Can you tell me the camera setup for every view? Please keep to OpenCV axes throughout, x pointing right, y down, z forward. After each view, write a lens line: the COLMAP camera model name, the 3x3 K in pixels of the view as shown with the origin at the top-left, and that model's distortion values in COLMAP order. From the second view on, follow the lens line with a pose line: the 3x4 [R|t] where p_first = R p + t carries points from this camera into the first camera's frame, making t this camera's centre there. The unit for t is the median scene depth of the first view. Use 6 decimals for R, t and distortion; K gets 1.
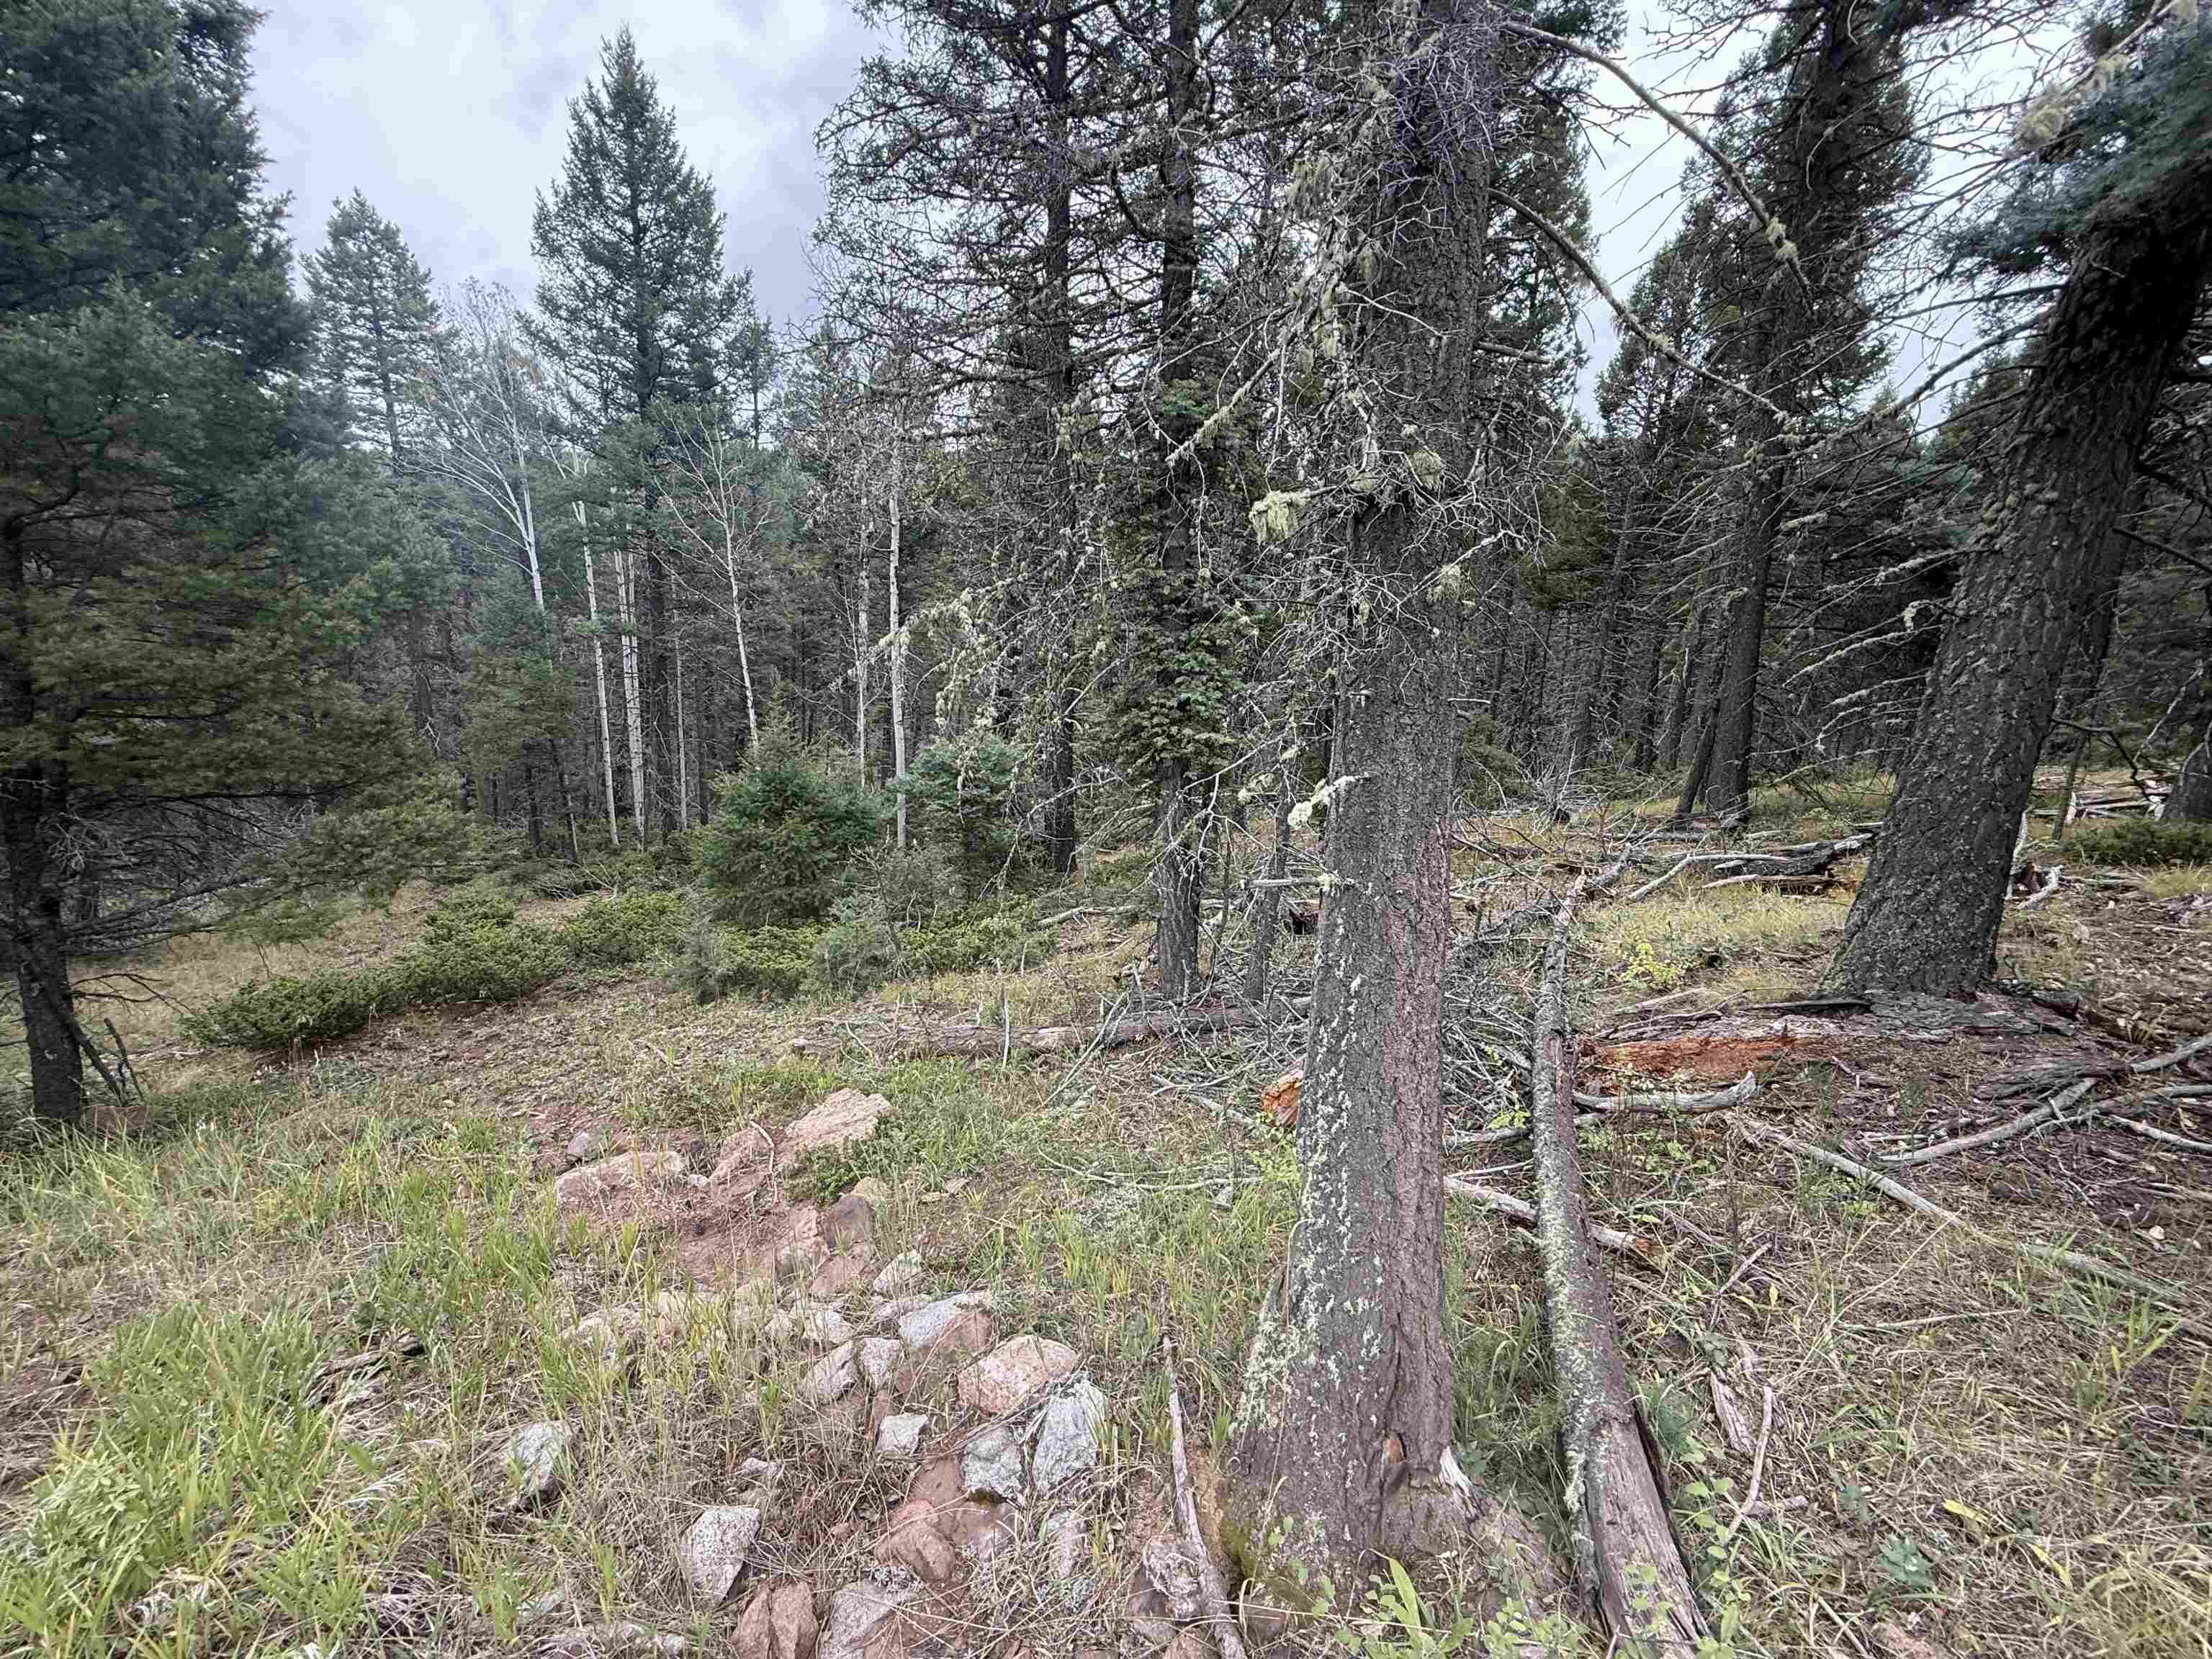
lens RADIAL K [[887.6, 0, 1103.9], [0, 887.6, 828.3], [0, 0, 1]] dist [-0.000203, -0.000063]
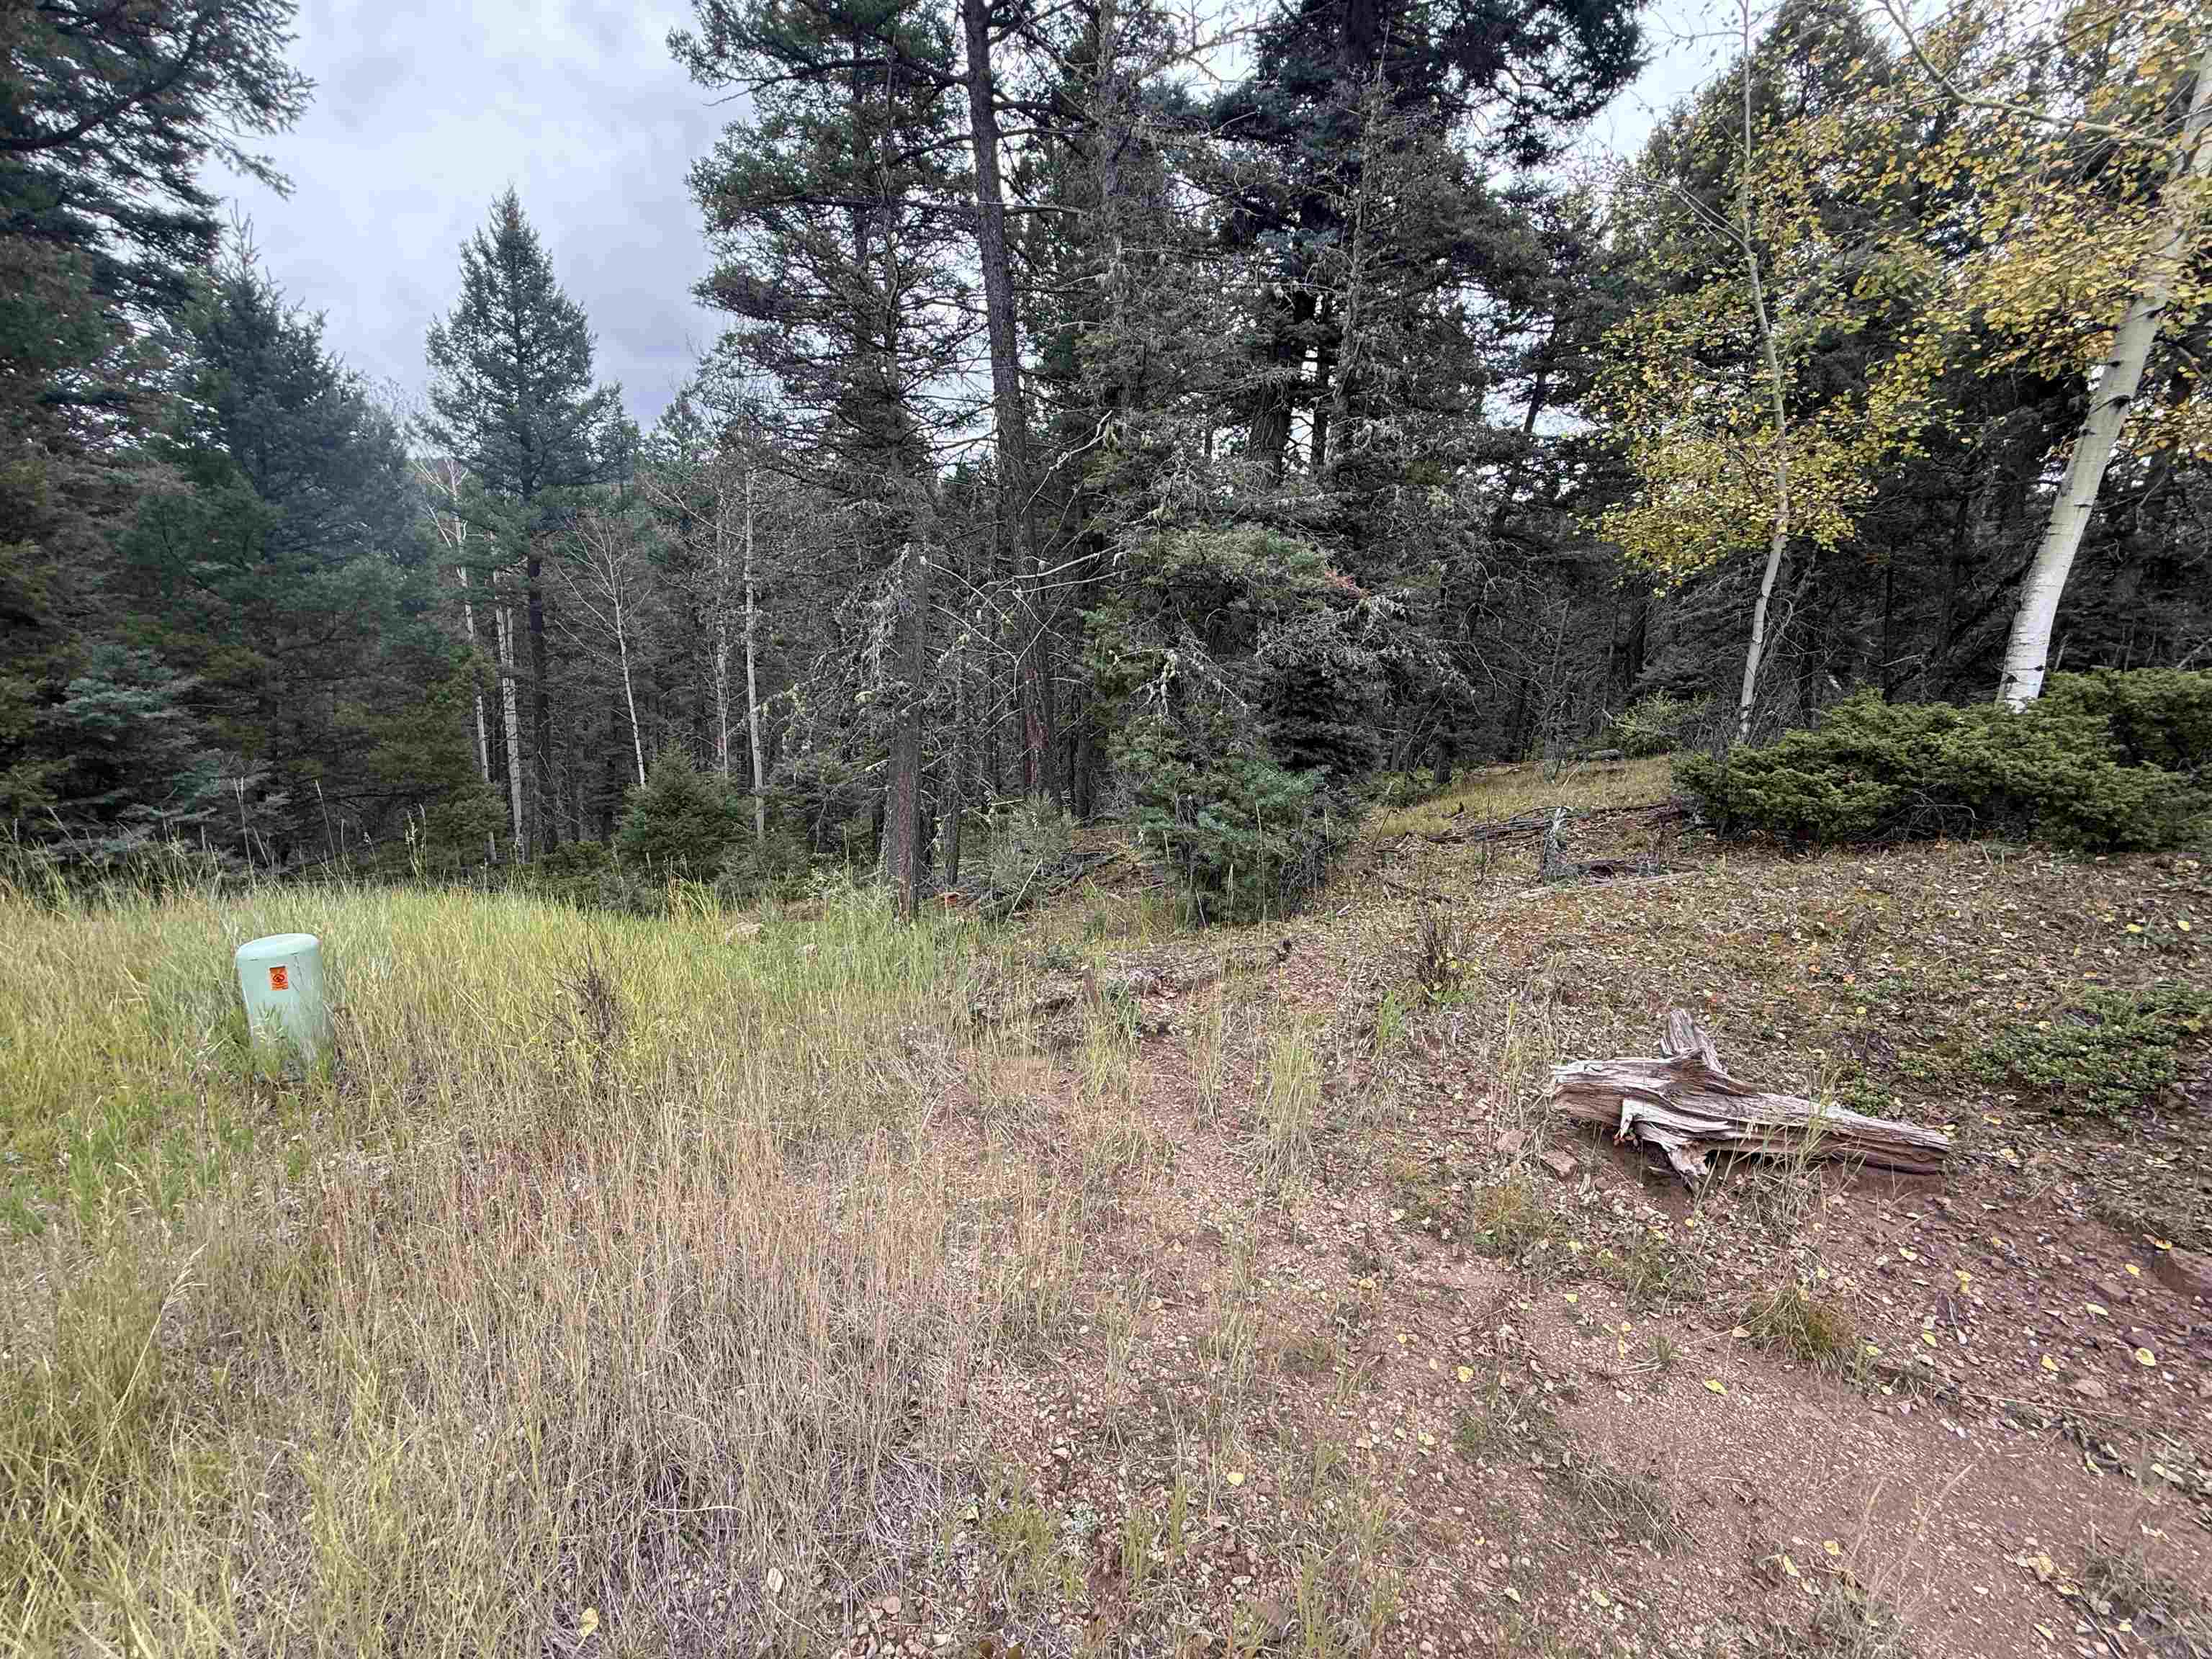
lens RADIAL K [[887.6, 0, 1110.3], [0, 887.6, 828.3], [0, 0, 1]] dist [-0.000203, -0.000063]
pose [[0.987528, -0.027616, 0.155004, 0.066811], [0.031123, 0.999311, -0.020239, 0.035194], [-0.154338, 0.024811, 0.987707, -0.318693]]
